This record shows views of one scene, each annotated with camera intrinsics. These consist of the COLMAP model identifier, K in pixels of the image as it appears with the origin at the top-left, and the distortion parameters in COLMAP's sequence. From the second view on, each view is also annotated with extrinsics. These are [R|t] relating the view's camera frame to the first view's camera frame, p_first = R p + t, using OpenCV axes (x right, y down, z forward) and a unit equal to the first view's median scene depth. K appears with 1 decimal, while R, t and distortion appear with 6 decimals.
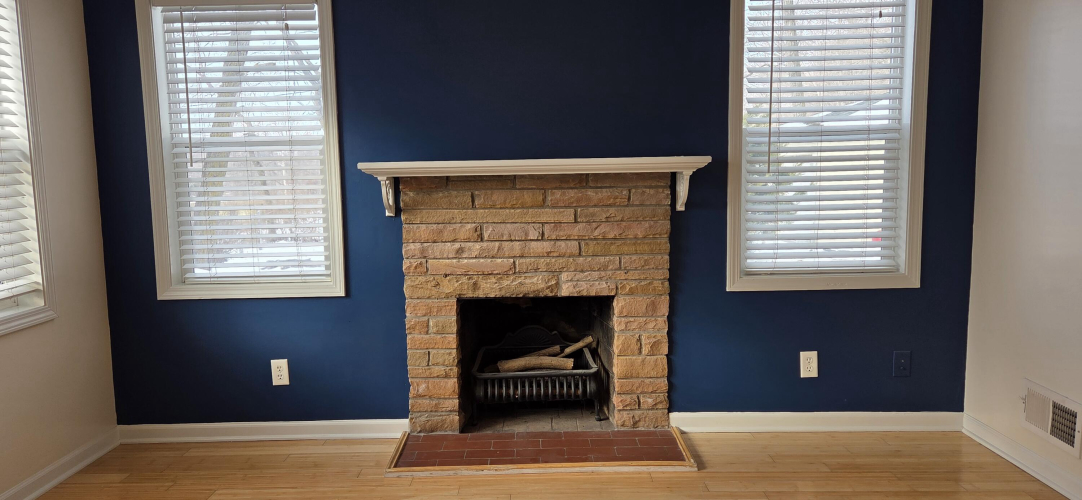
lens RADIAL K [[789.5, 0, 520.4], [0, 789.5, 253.5], [0, 0, 1]] dist [0.058629, -0.002831]
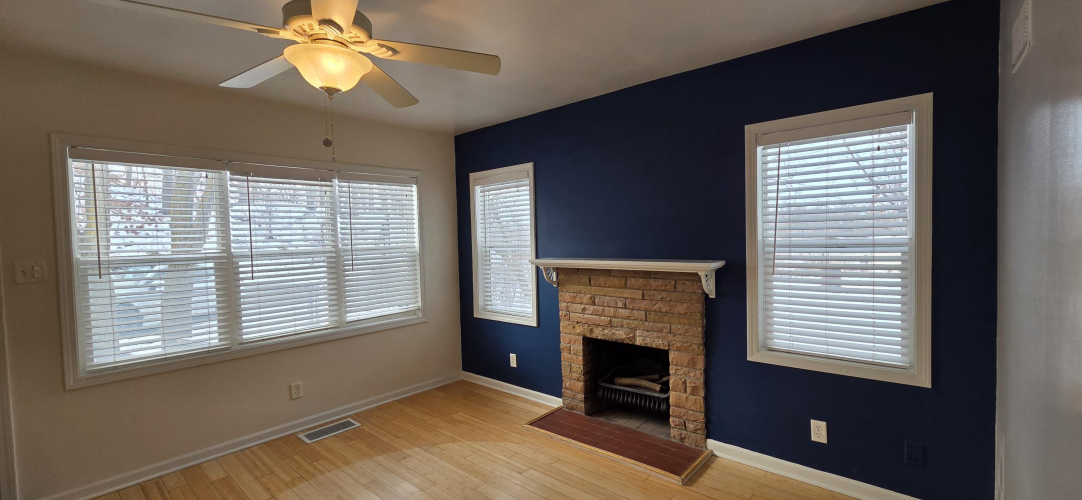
lens RADIAL K [[444.1, 0, 539.2], [0, 444.1, 252.2], [0, 0, 1]] dist [0.001571, 0.000154]
pose [[0.761649, 0.022225, -0.647608, 0.477680], [-0.057947, 0.997744, -0.033910, -0.090165], [0.645393, 0.063355, 0.761219, 0.181636]]
